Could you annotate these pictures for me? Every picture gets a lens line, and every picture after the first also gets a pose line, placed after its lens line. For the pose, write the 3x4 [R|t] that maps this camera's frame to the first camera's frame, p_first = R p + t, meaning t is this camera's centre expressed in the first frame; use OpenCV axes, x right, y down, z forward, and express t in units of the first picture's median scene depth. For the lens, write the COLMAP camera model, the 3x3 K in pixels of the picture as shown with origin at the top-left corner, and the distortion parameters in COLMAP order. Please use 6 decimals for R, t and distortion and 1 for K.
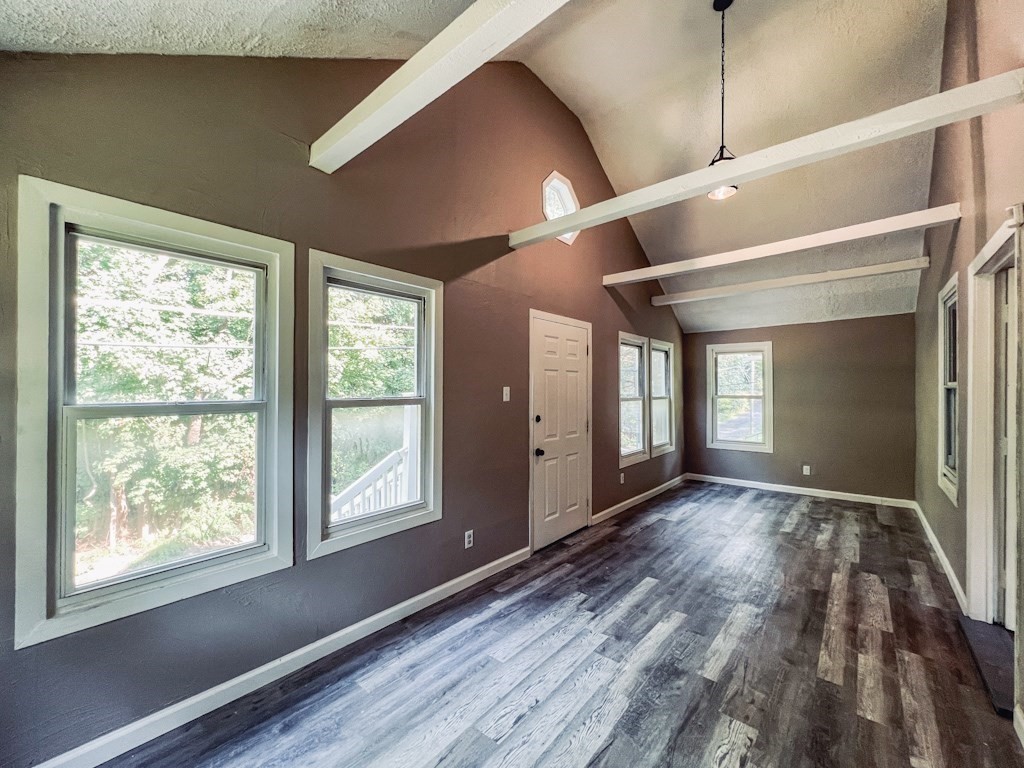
lens RADIAL K [[411.4, 0, 512.0], [0, 411.4, 379.8], [0, 0, 1]] dist [-0.002399, -0.000368]
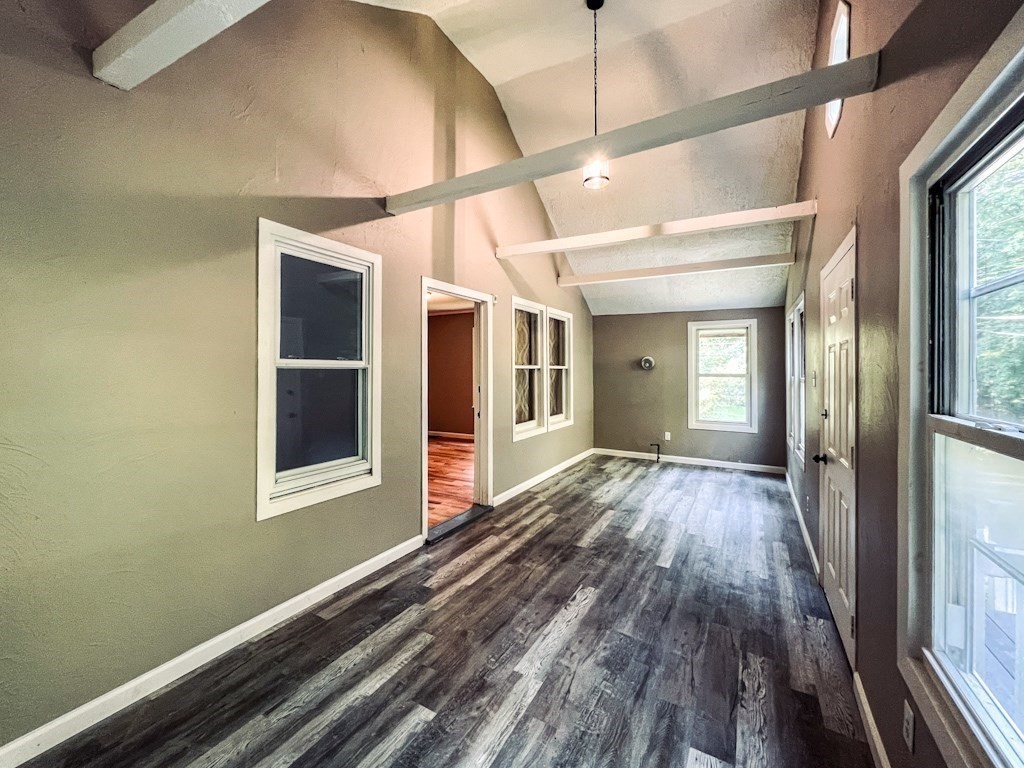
lens RADIAL K [[426.3, 0, 512.0], [0, 426.3, 378.8], [0, 0, 1]] dist [-0.001306, 0.000888]
pose [[-0.980734, -0.004287, -0.195300, 1.021829], [-0.005001, 0.999982, 0.003163, 0.051173], [0.195283, 0.004079, -0.980738, 2.202802]]
